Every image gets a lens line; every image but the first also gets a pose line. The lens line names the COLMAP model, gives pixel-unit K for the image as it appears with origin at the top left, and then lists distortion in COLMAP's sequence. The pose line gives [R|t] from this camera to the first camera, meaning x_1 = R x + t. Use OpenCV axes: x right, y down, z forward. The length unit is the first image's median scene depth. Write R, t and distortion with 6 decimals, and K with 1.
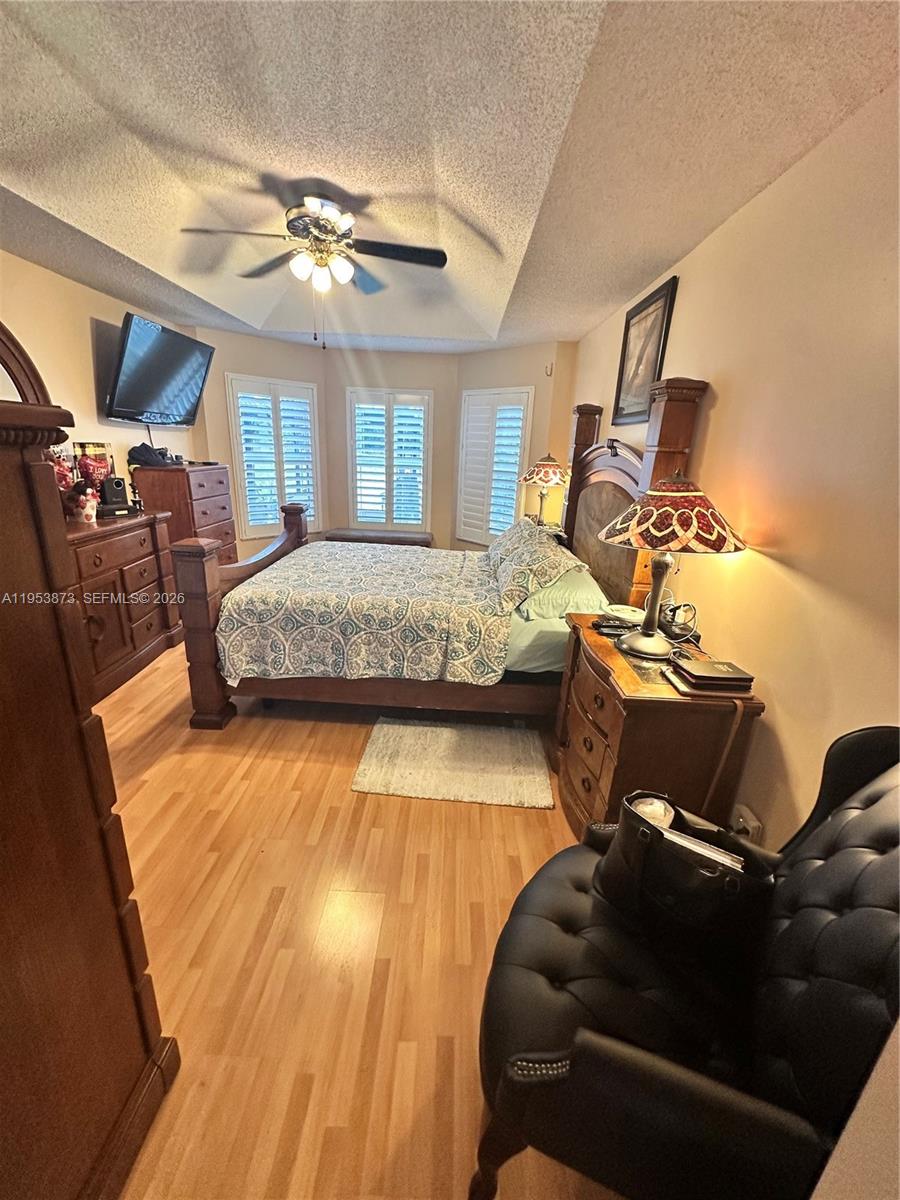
lens RADIAL K [[480.0, 0, 452.1], [0, 480.0, 599.9], [0, 0, 1]] dist [-0.006739, 0.001754]
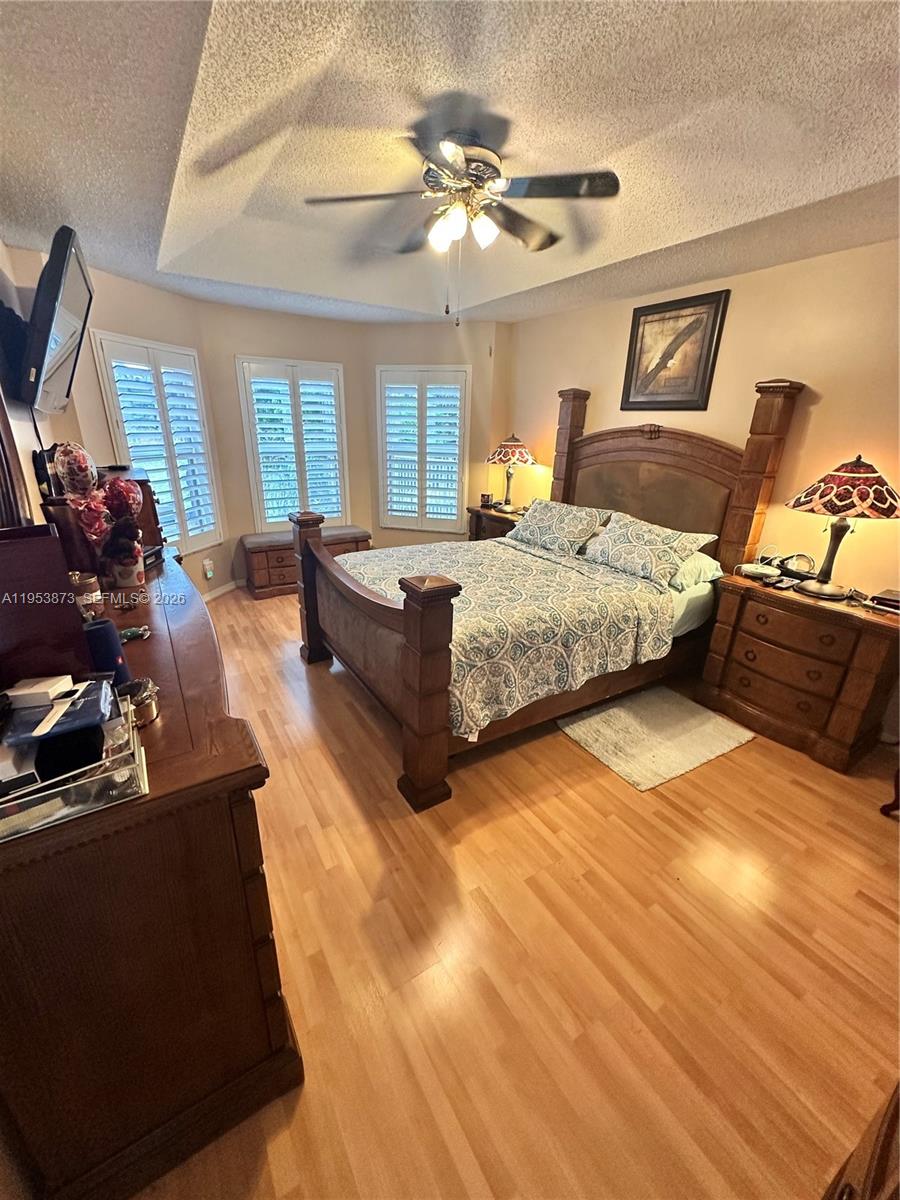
lens RADIAL K [[480.0, 0, 452.1], [0, 480.0, 599.9], [0, 0, 1]] dist [-0.006739, 0.001754]
pose [[0.838088, -0.212247, 0.502553, -0.857238], [0.180621, 0.977212, 0.111499, -0.161078], [-0.514766, -0.002674, 0.857326, 0.304805]]
